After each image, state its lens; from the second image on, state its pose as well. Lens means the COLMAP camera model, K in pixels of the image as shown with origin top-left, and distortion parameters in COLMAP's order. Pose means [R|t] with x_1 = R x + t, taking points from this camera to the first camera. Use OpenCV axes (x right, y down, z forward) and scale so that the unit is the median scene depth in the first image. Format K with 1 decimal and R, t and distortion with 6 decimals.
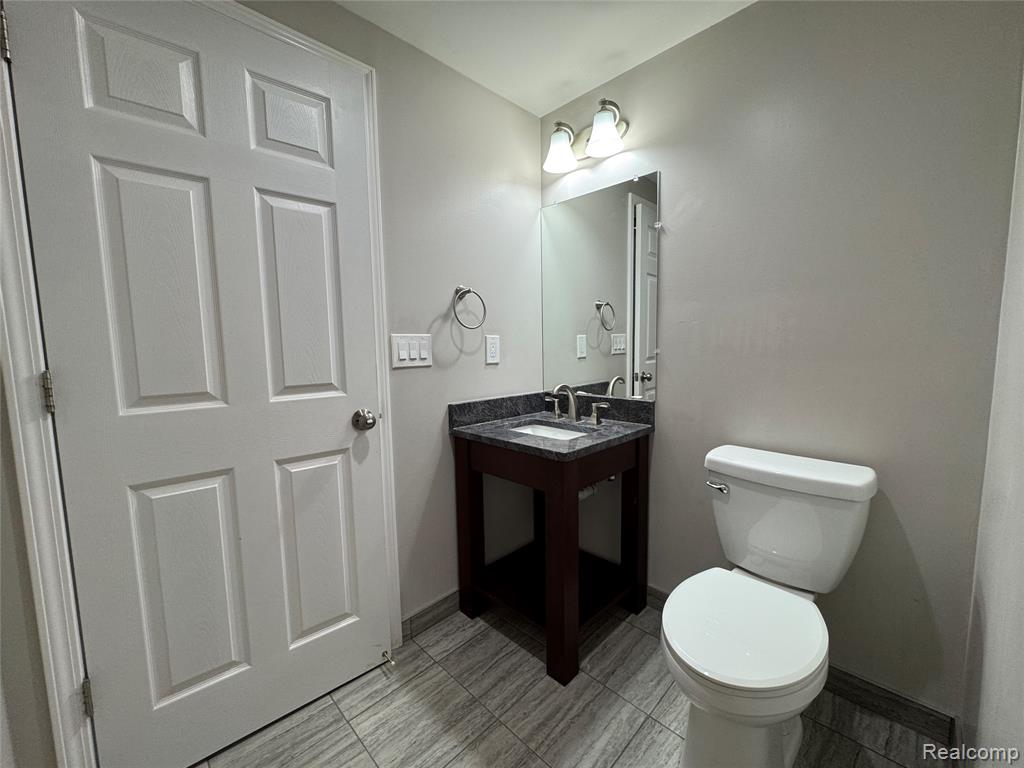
lens RADIAL K [[411.5, 0, 512.0], [0, 411.5, 384.0], [0, 0, 1]] dist [0.000025, 0.000260]
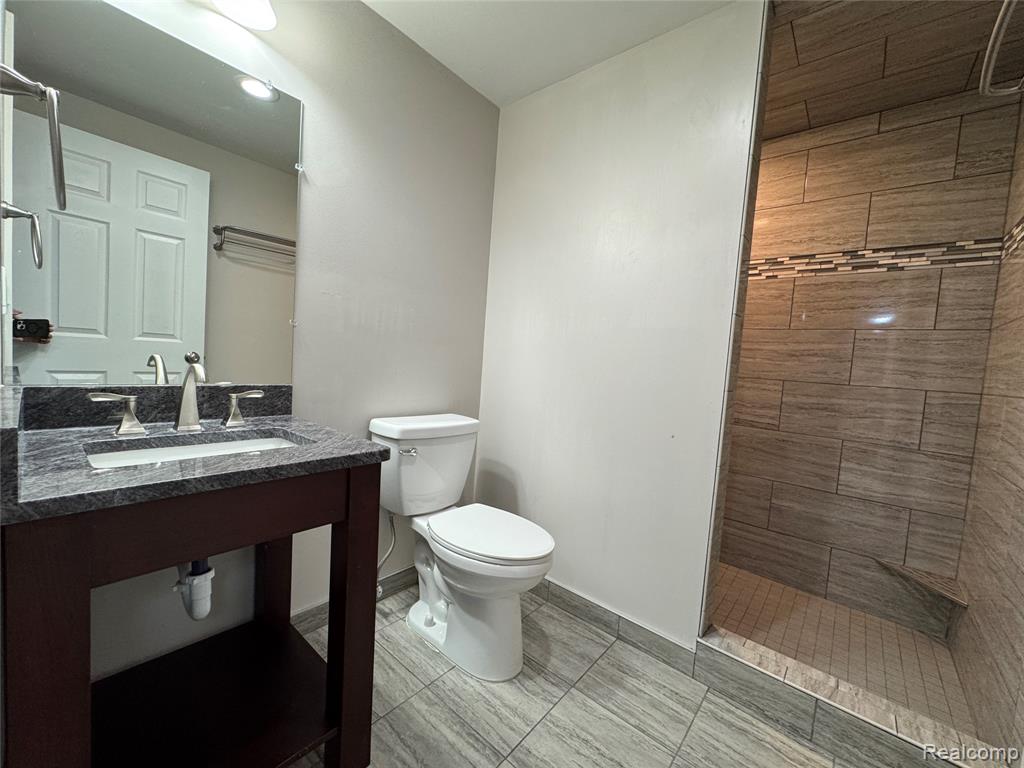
lens RADIAL K [[411.5, 0, 512.0], [0, 411.5, 384.0], [0, 0, 1]] dist [0.000025, 0.000260]
pose [[-0.091165, -0.049085, 0.994625, -0.644598], [0.028480, 0.998247, 0.051874, 0.013557], [-0.995428, 0.033056, -0.089608, 0.835890]]
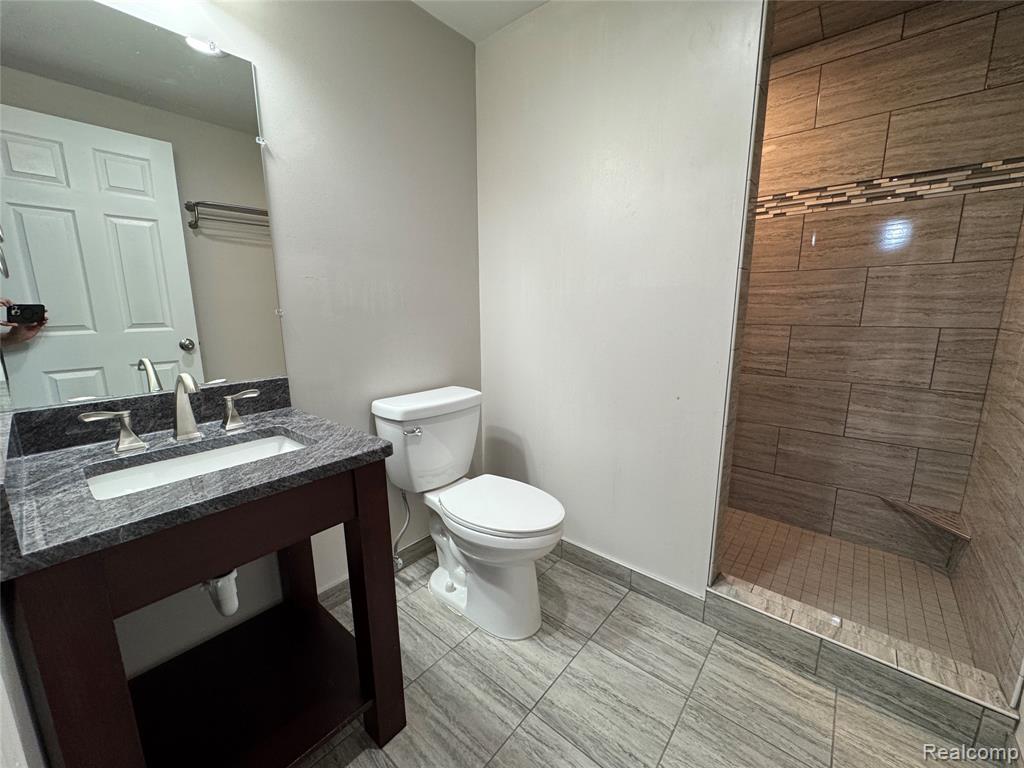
lens RADIAL K [[411.5, 0, 512.0], [0, 411.5, 384.0], [0, 0, 1]] dist [0.000025, 0.000260]
pose [[-0.089725, -0.166575, 0.981938, -0.614100], [0.104058, 0.978951, 0.175577, -0.050065], [-0.990516, 0.117932, -0.070502, 0.818815]]
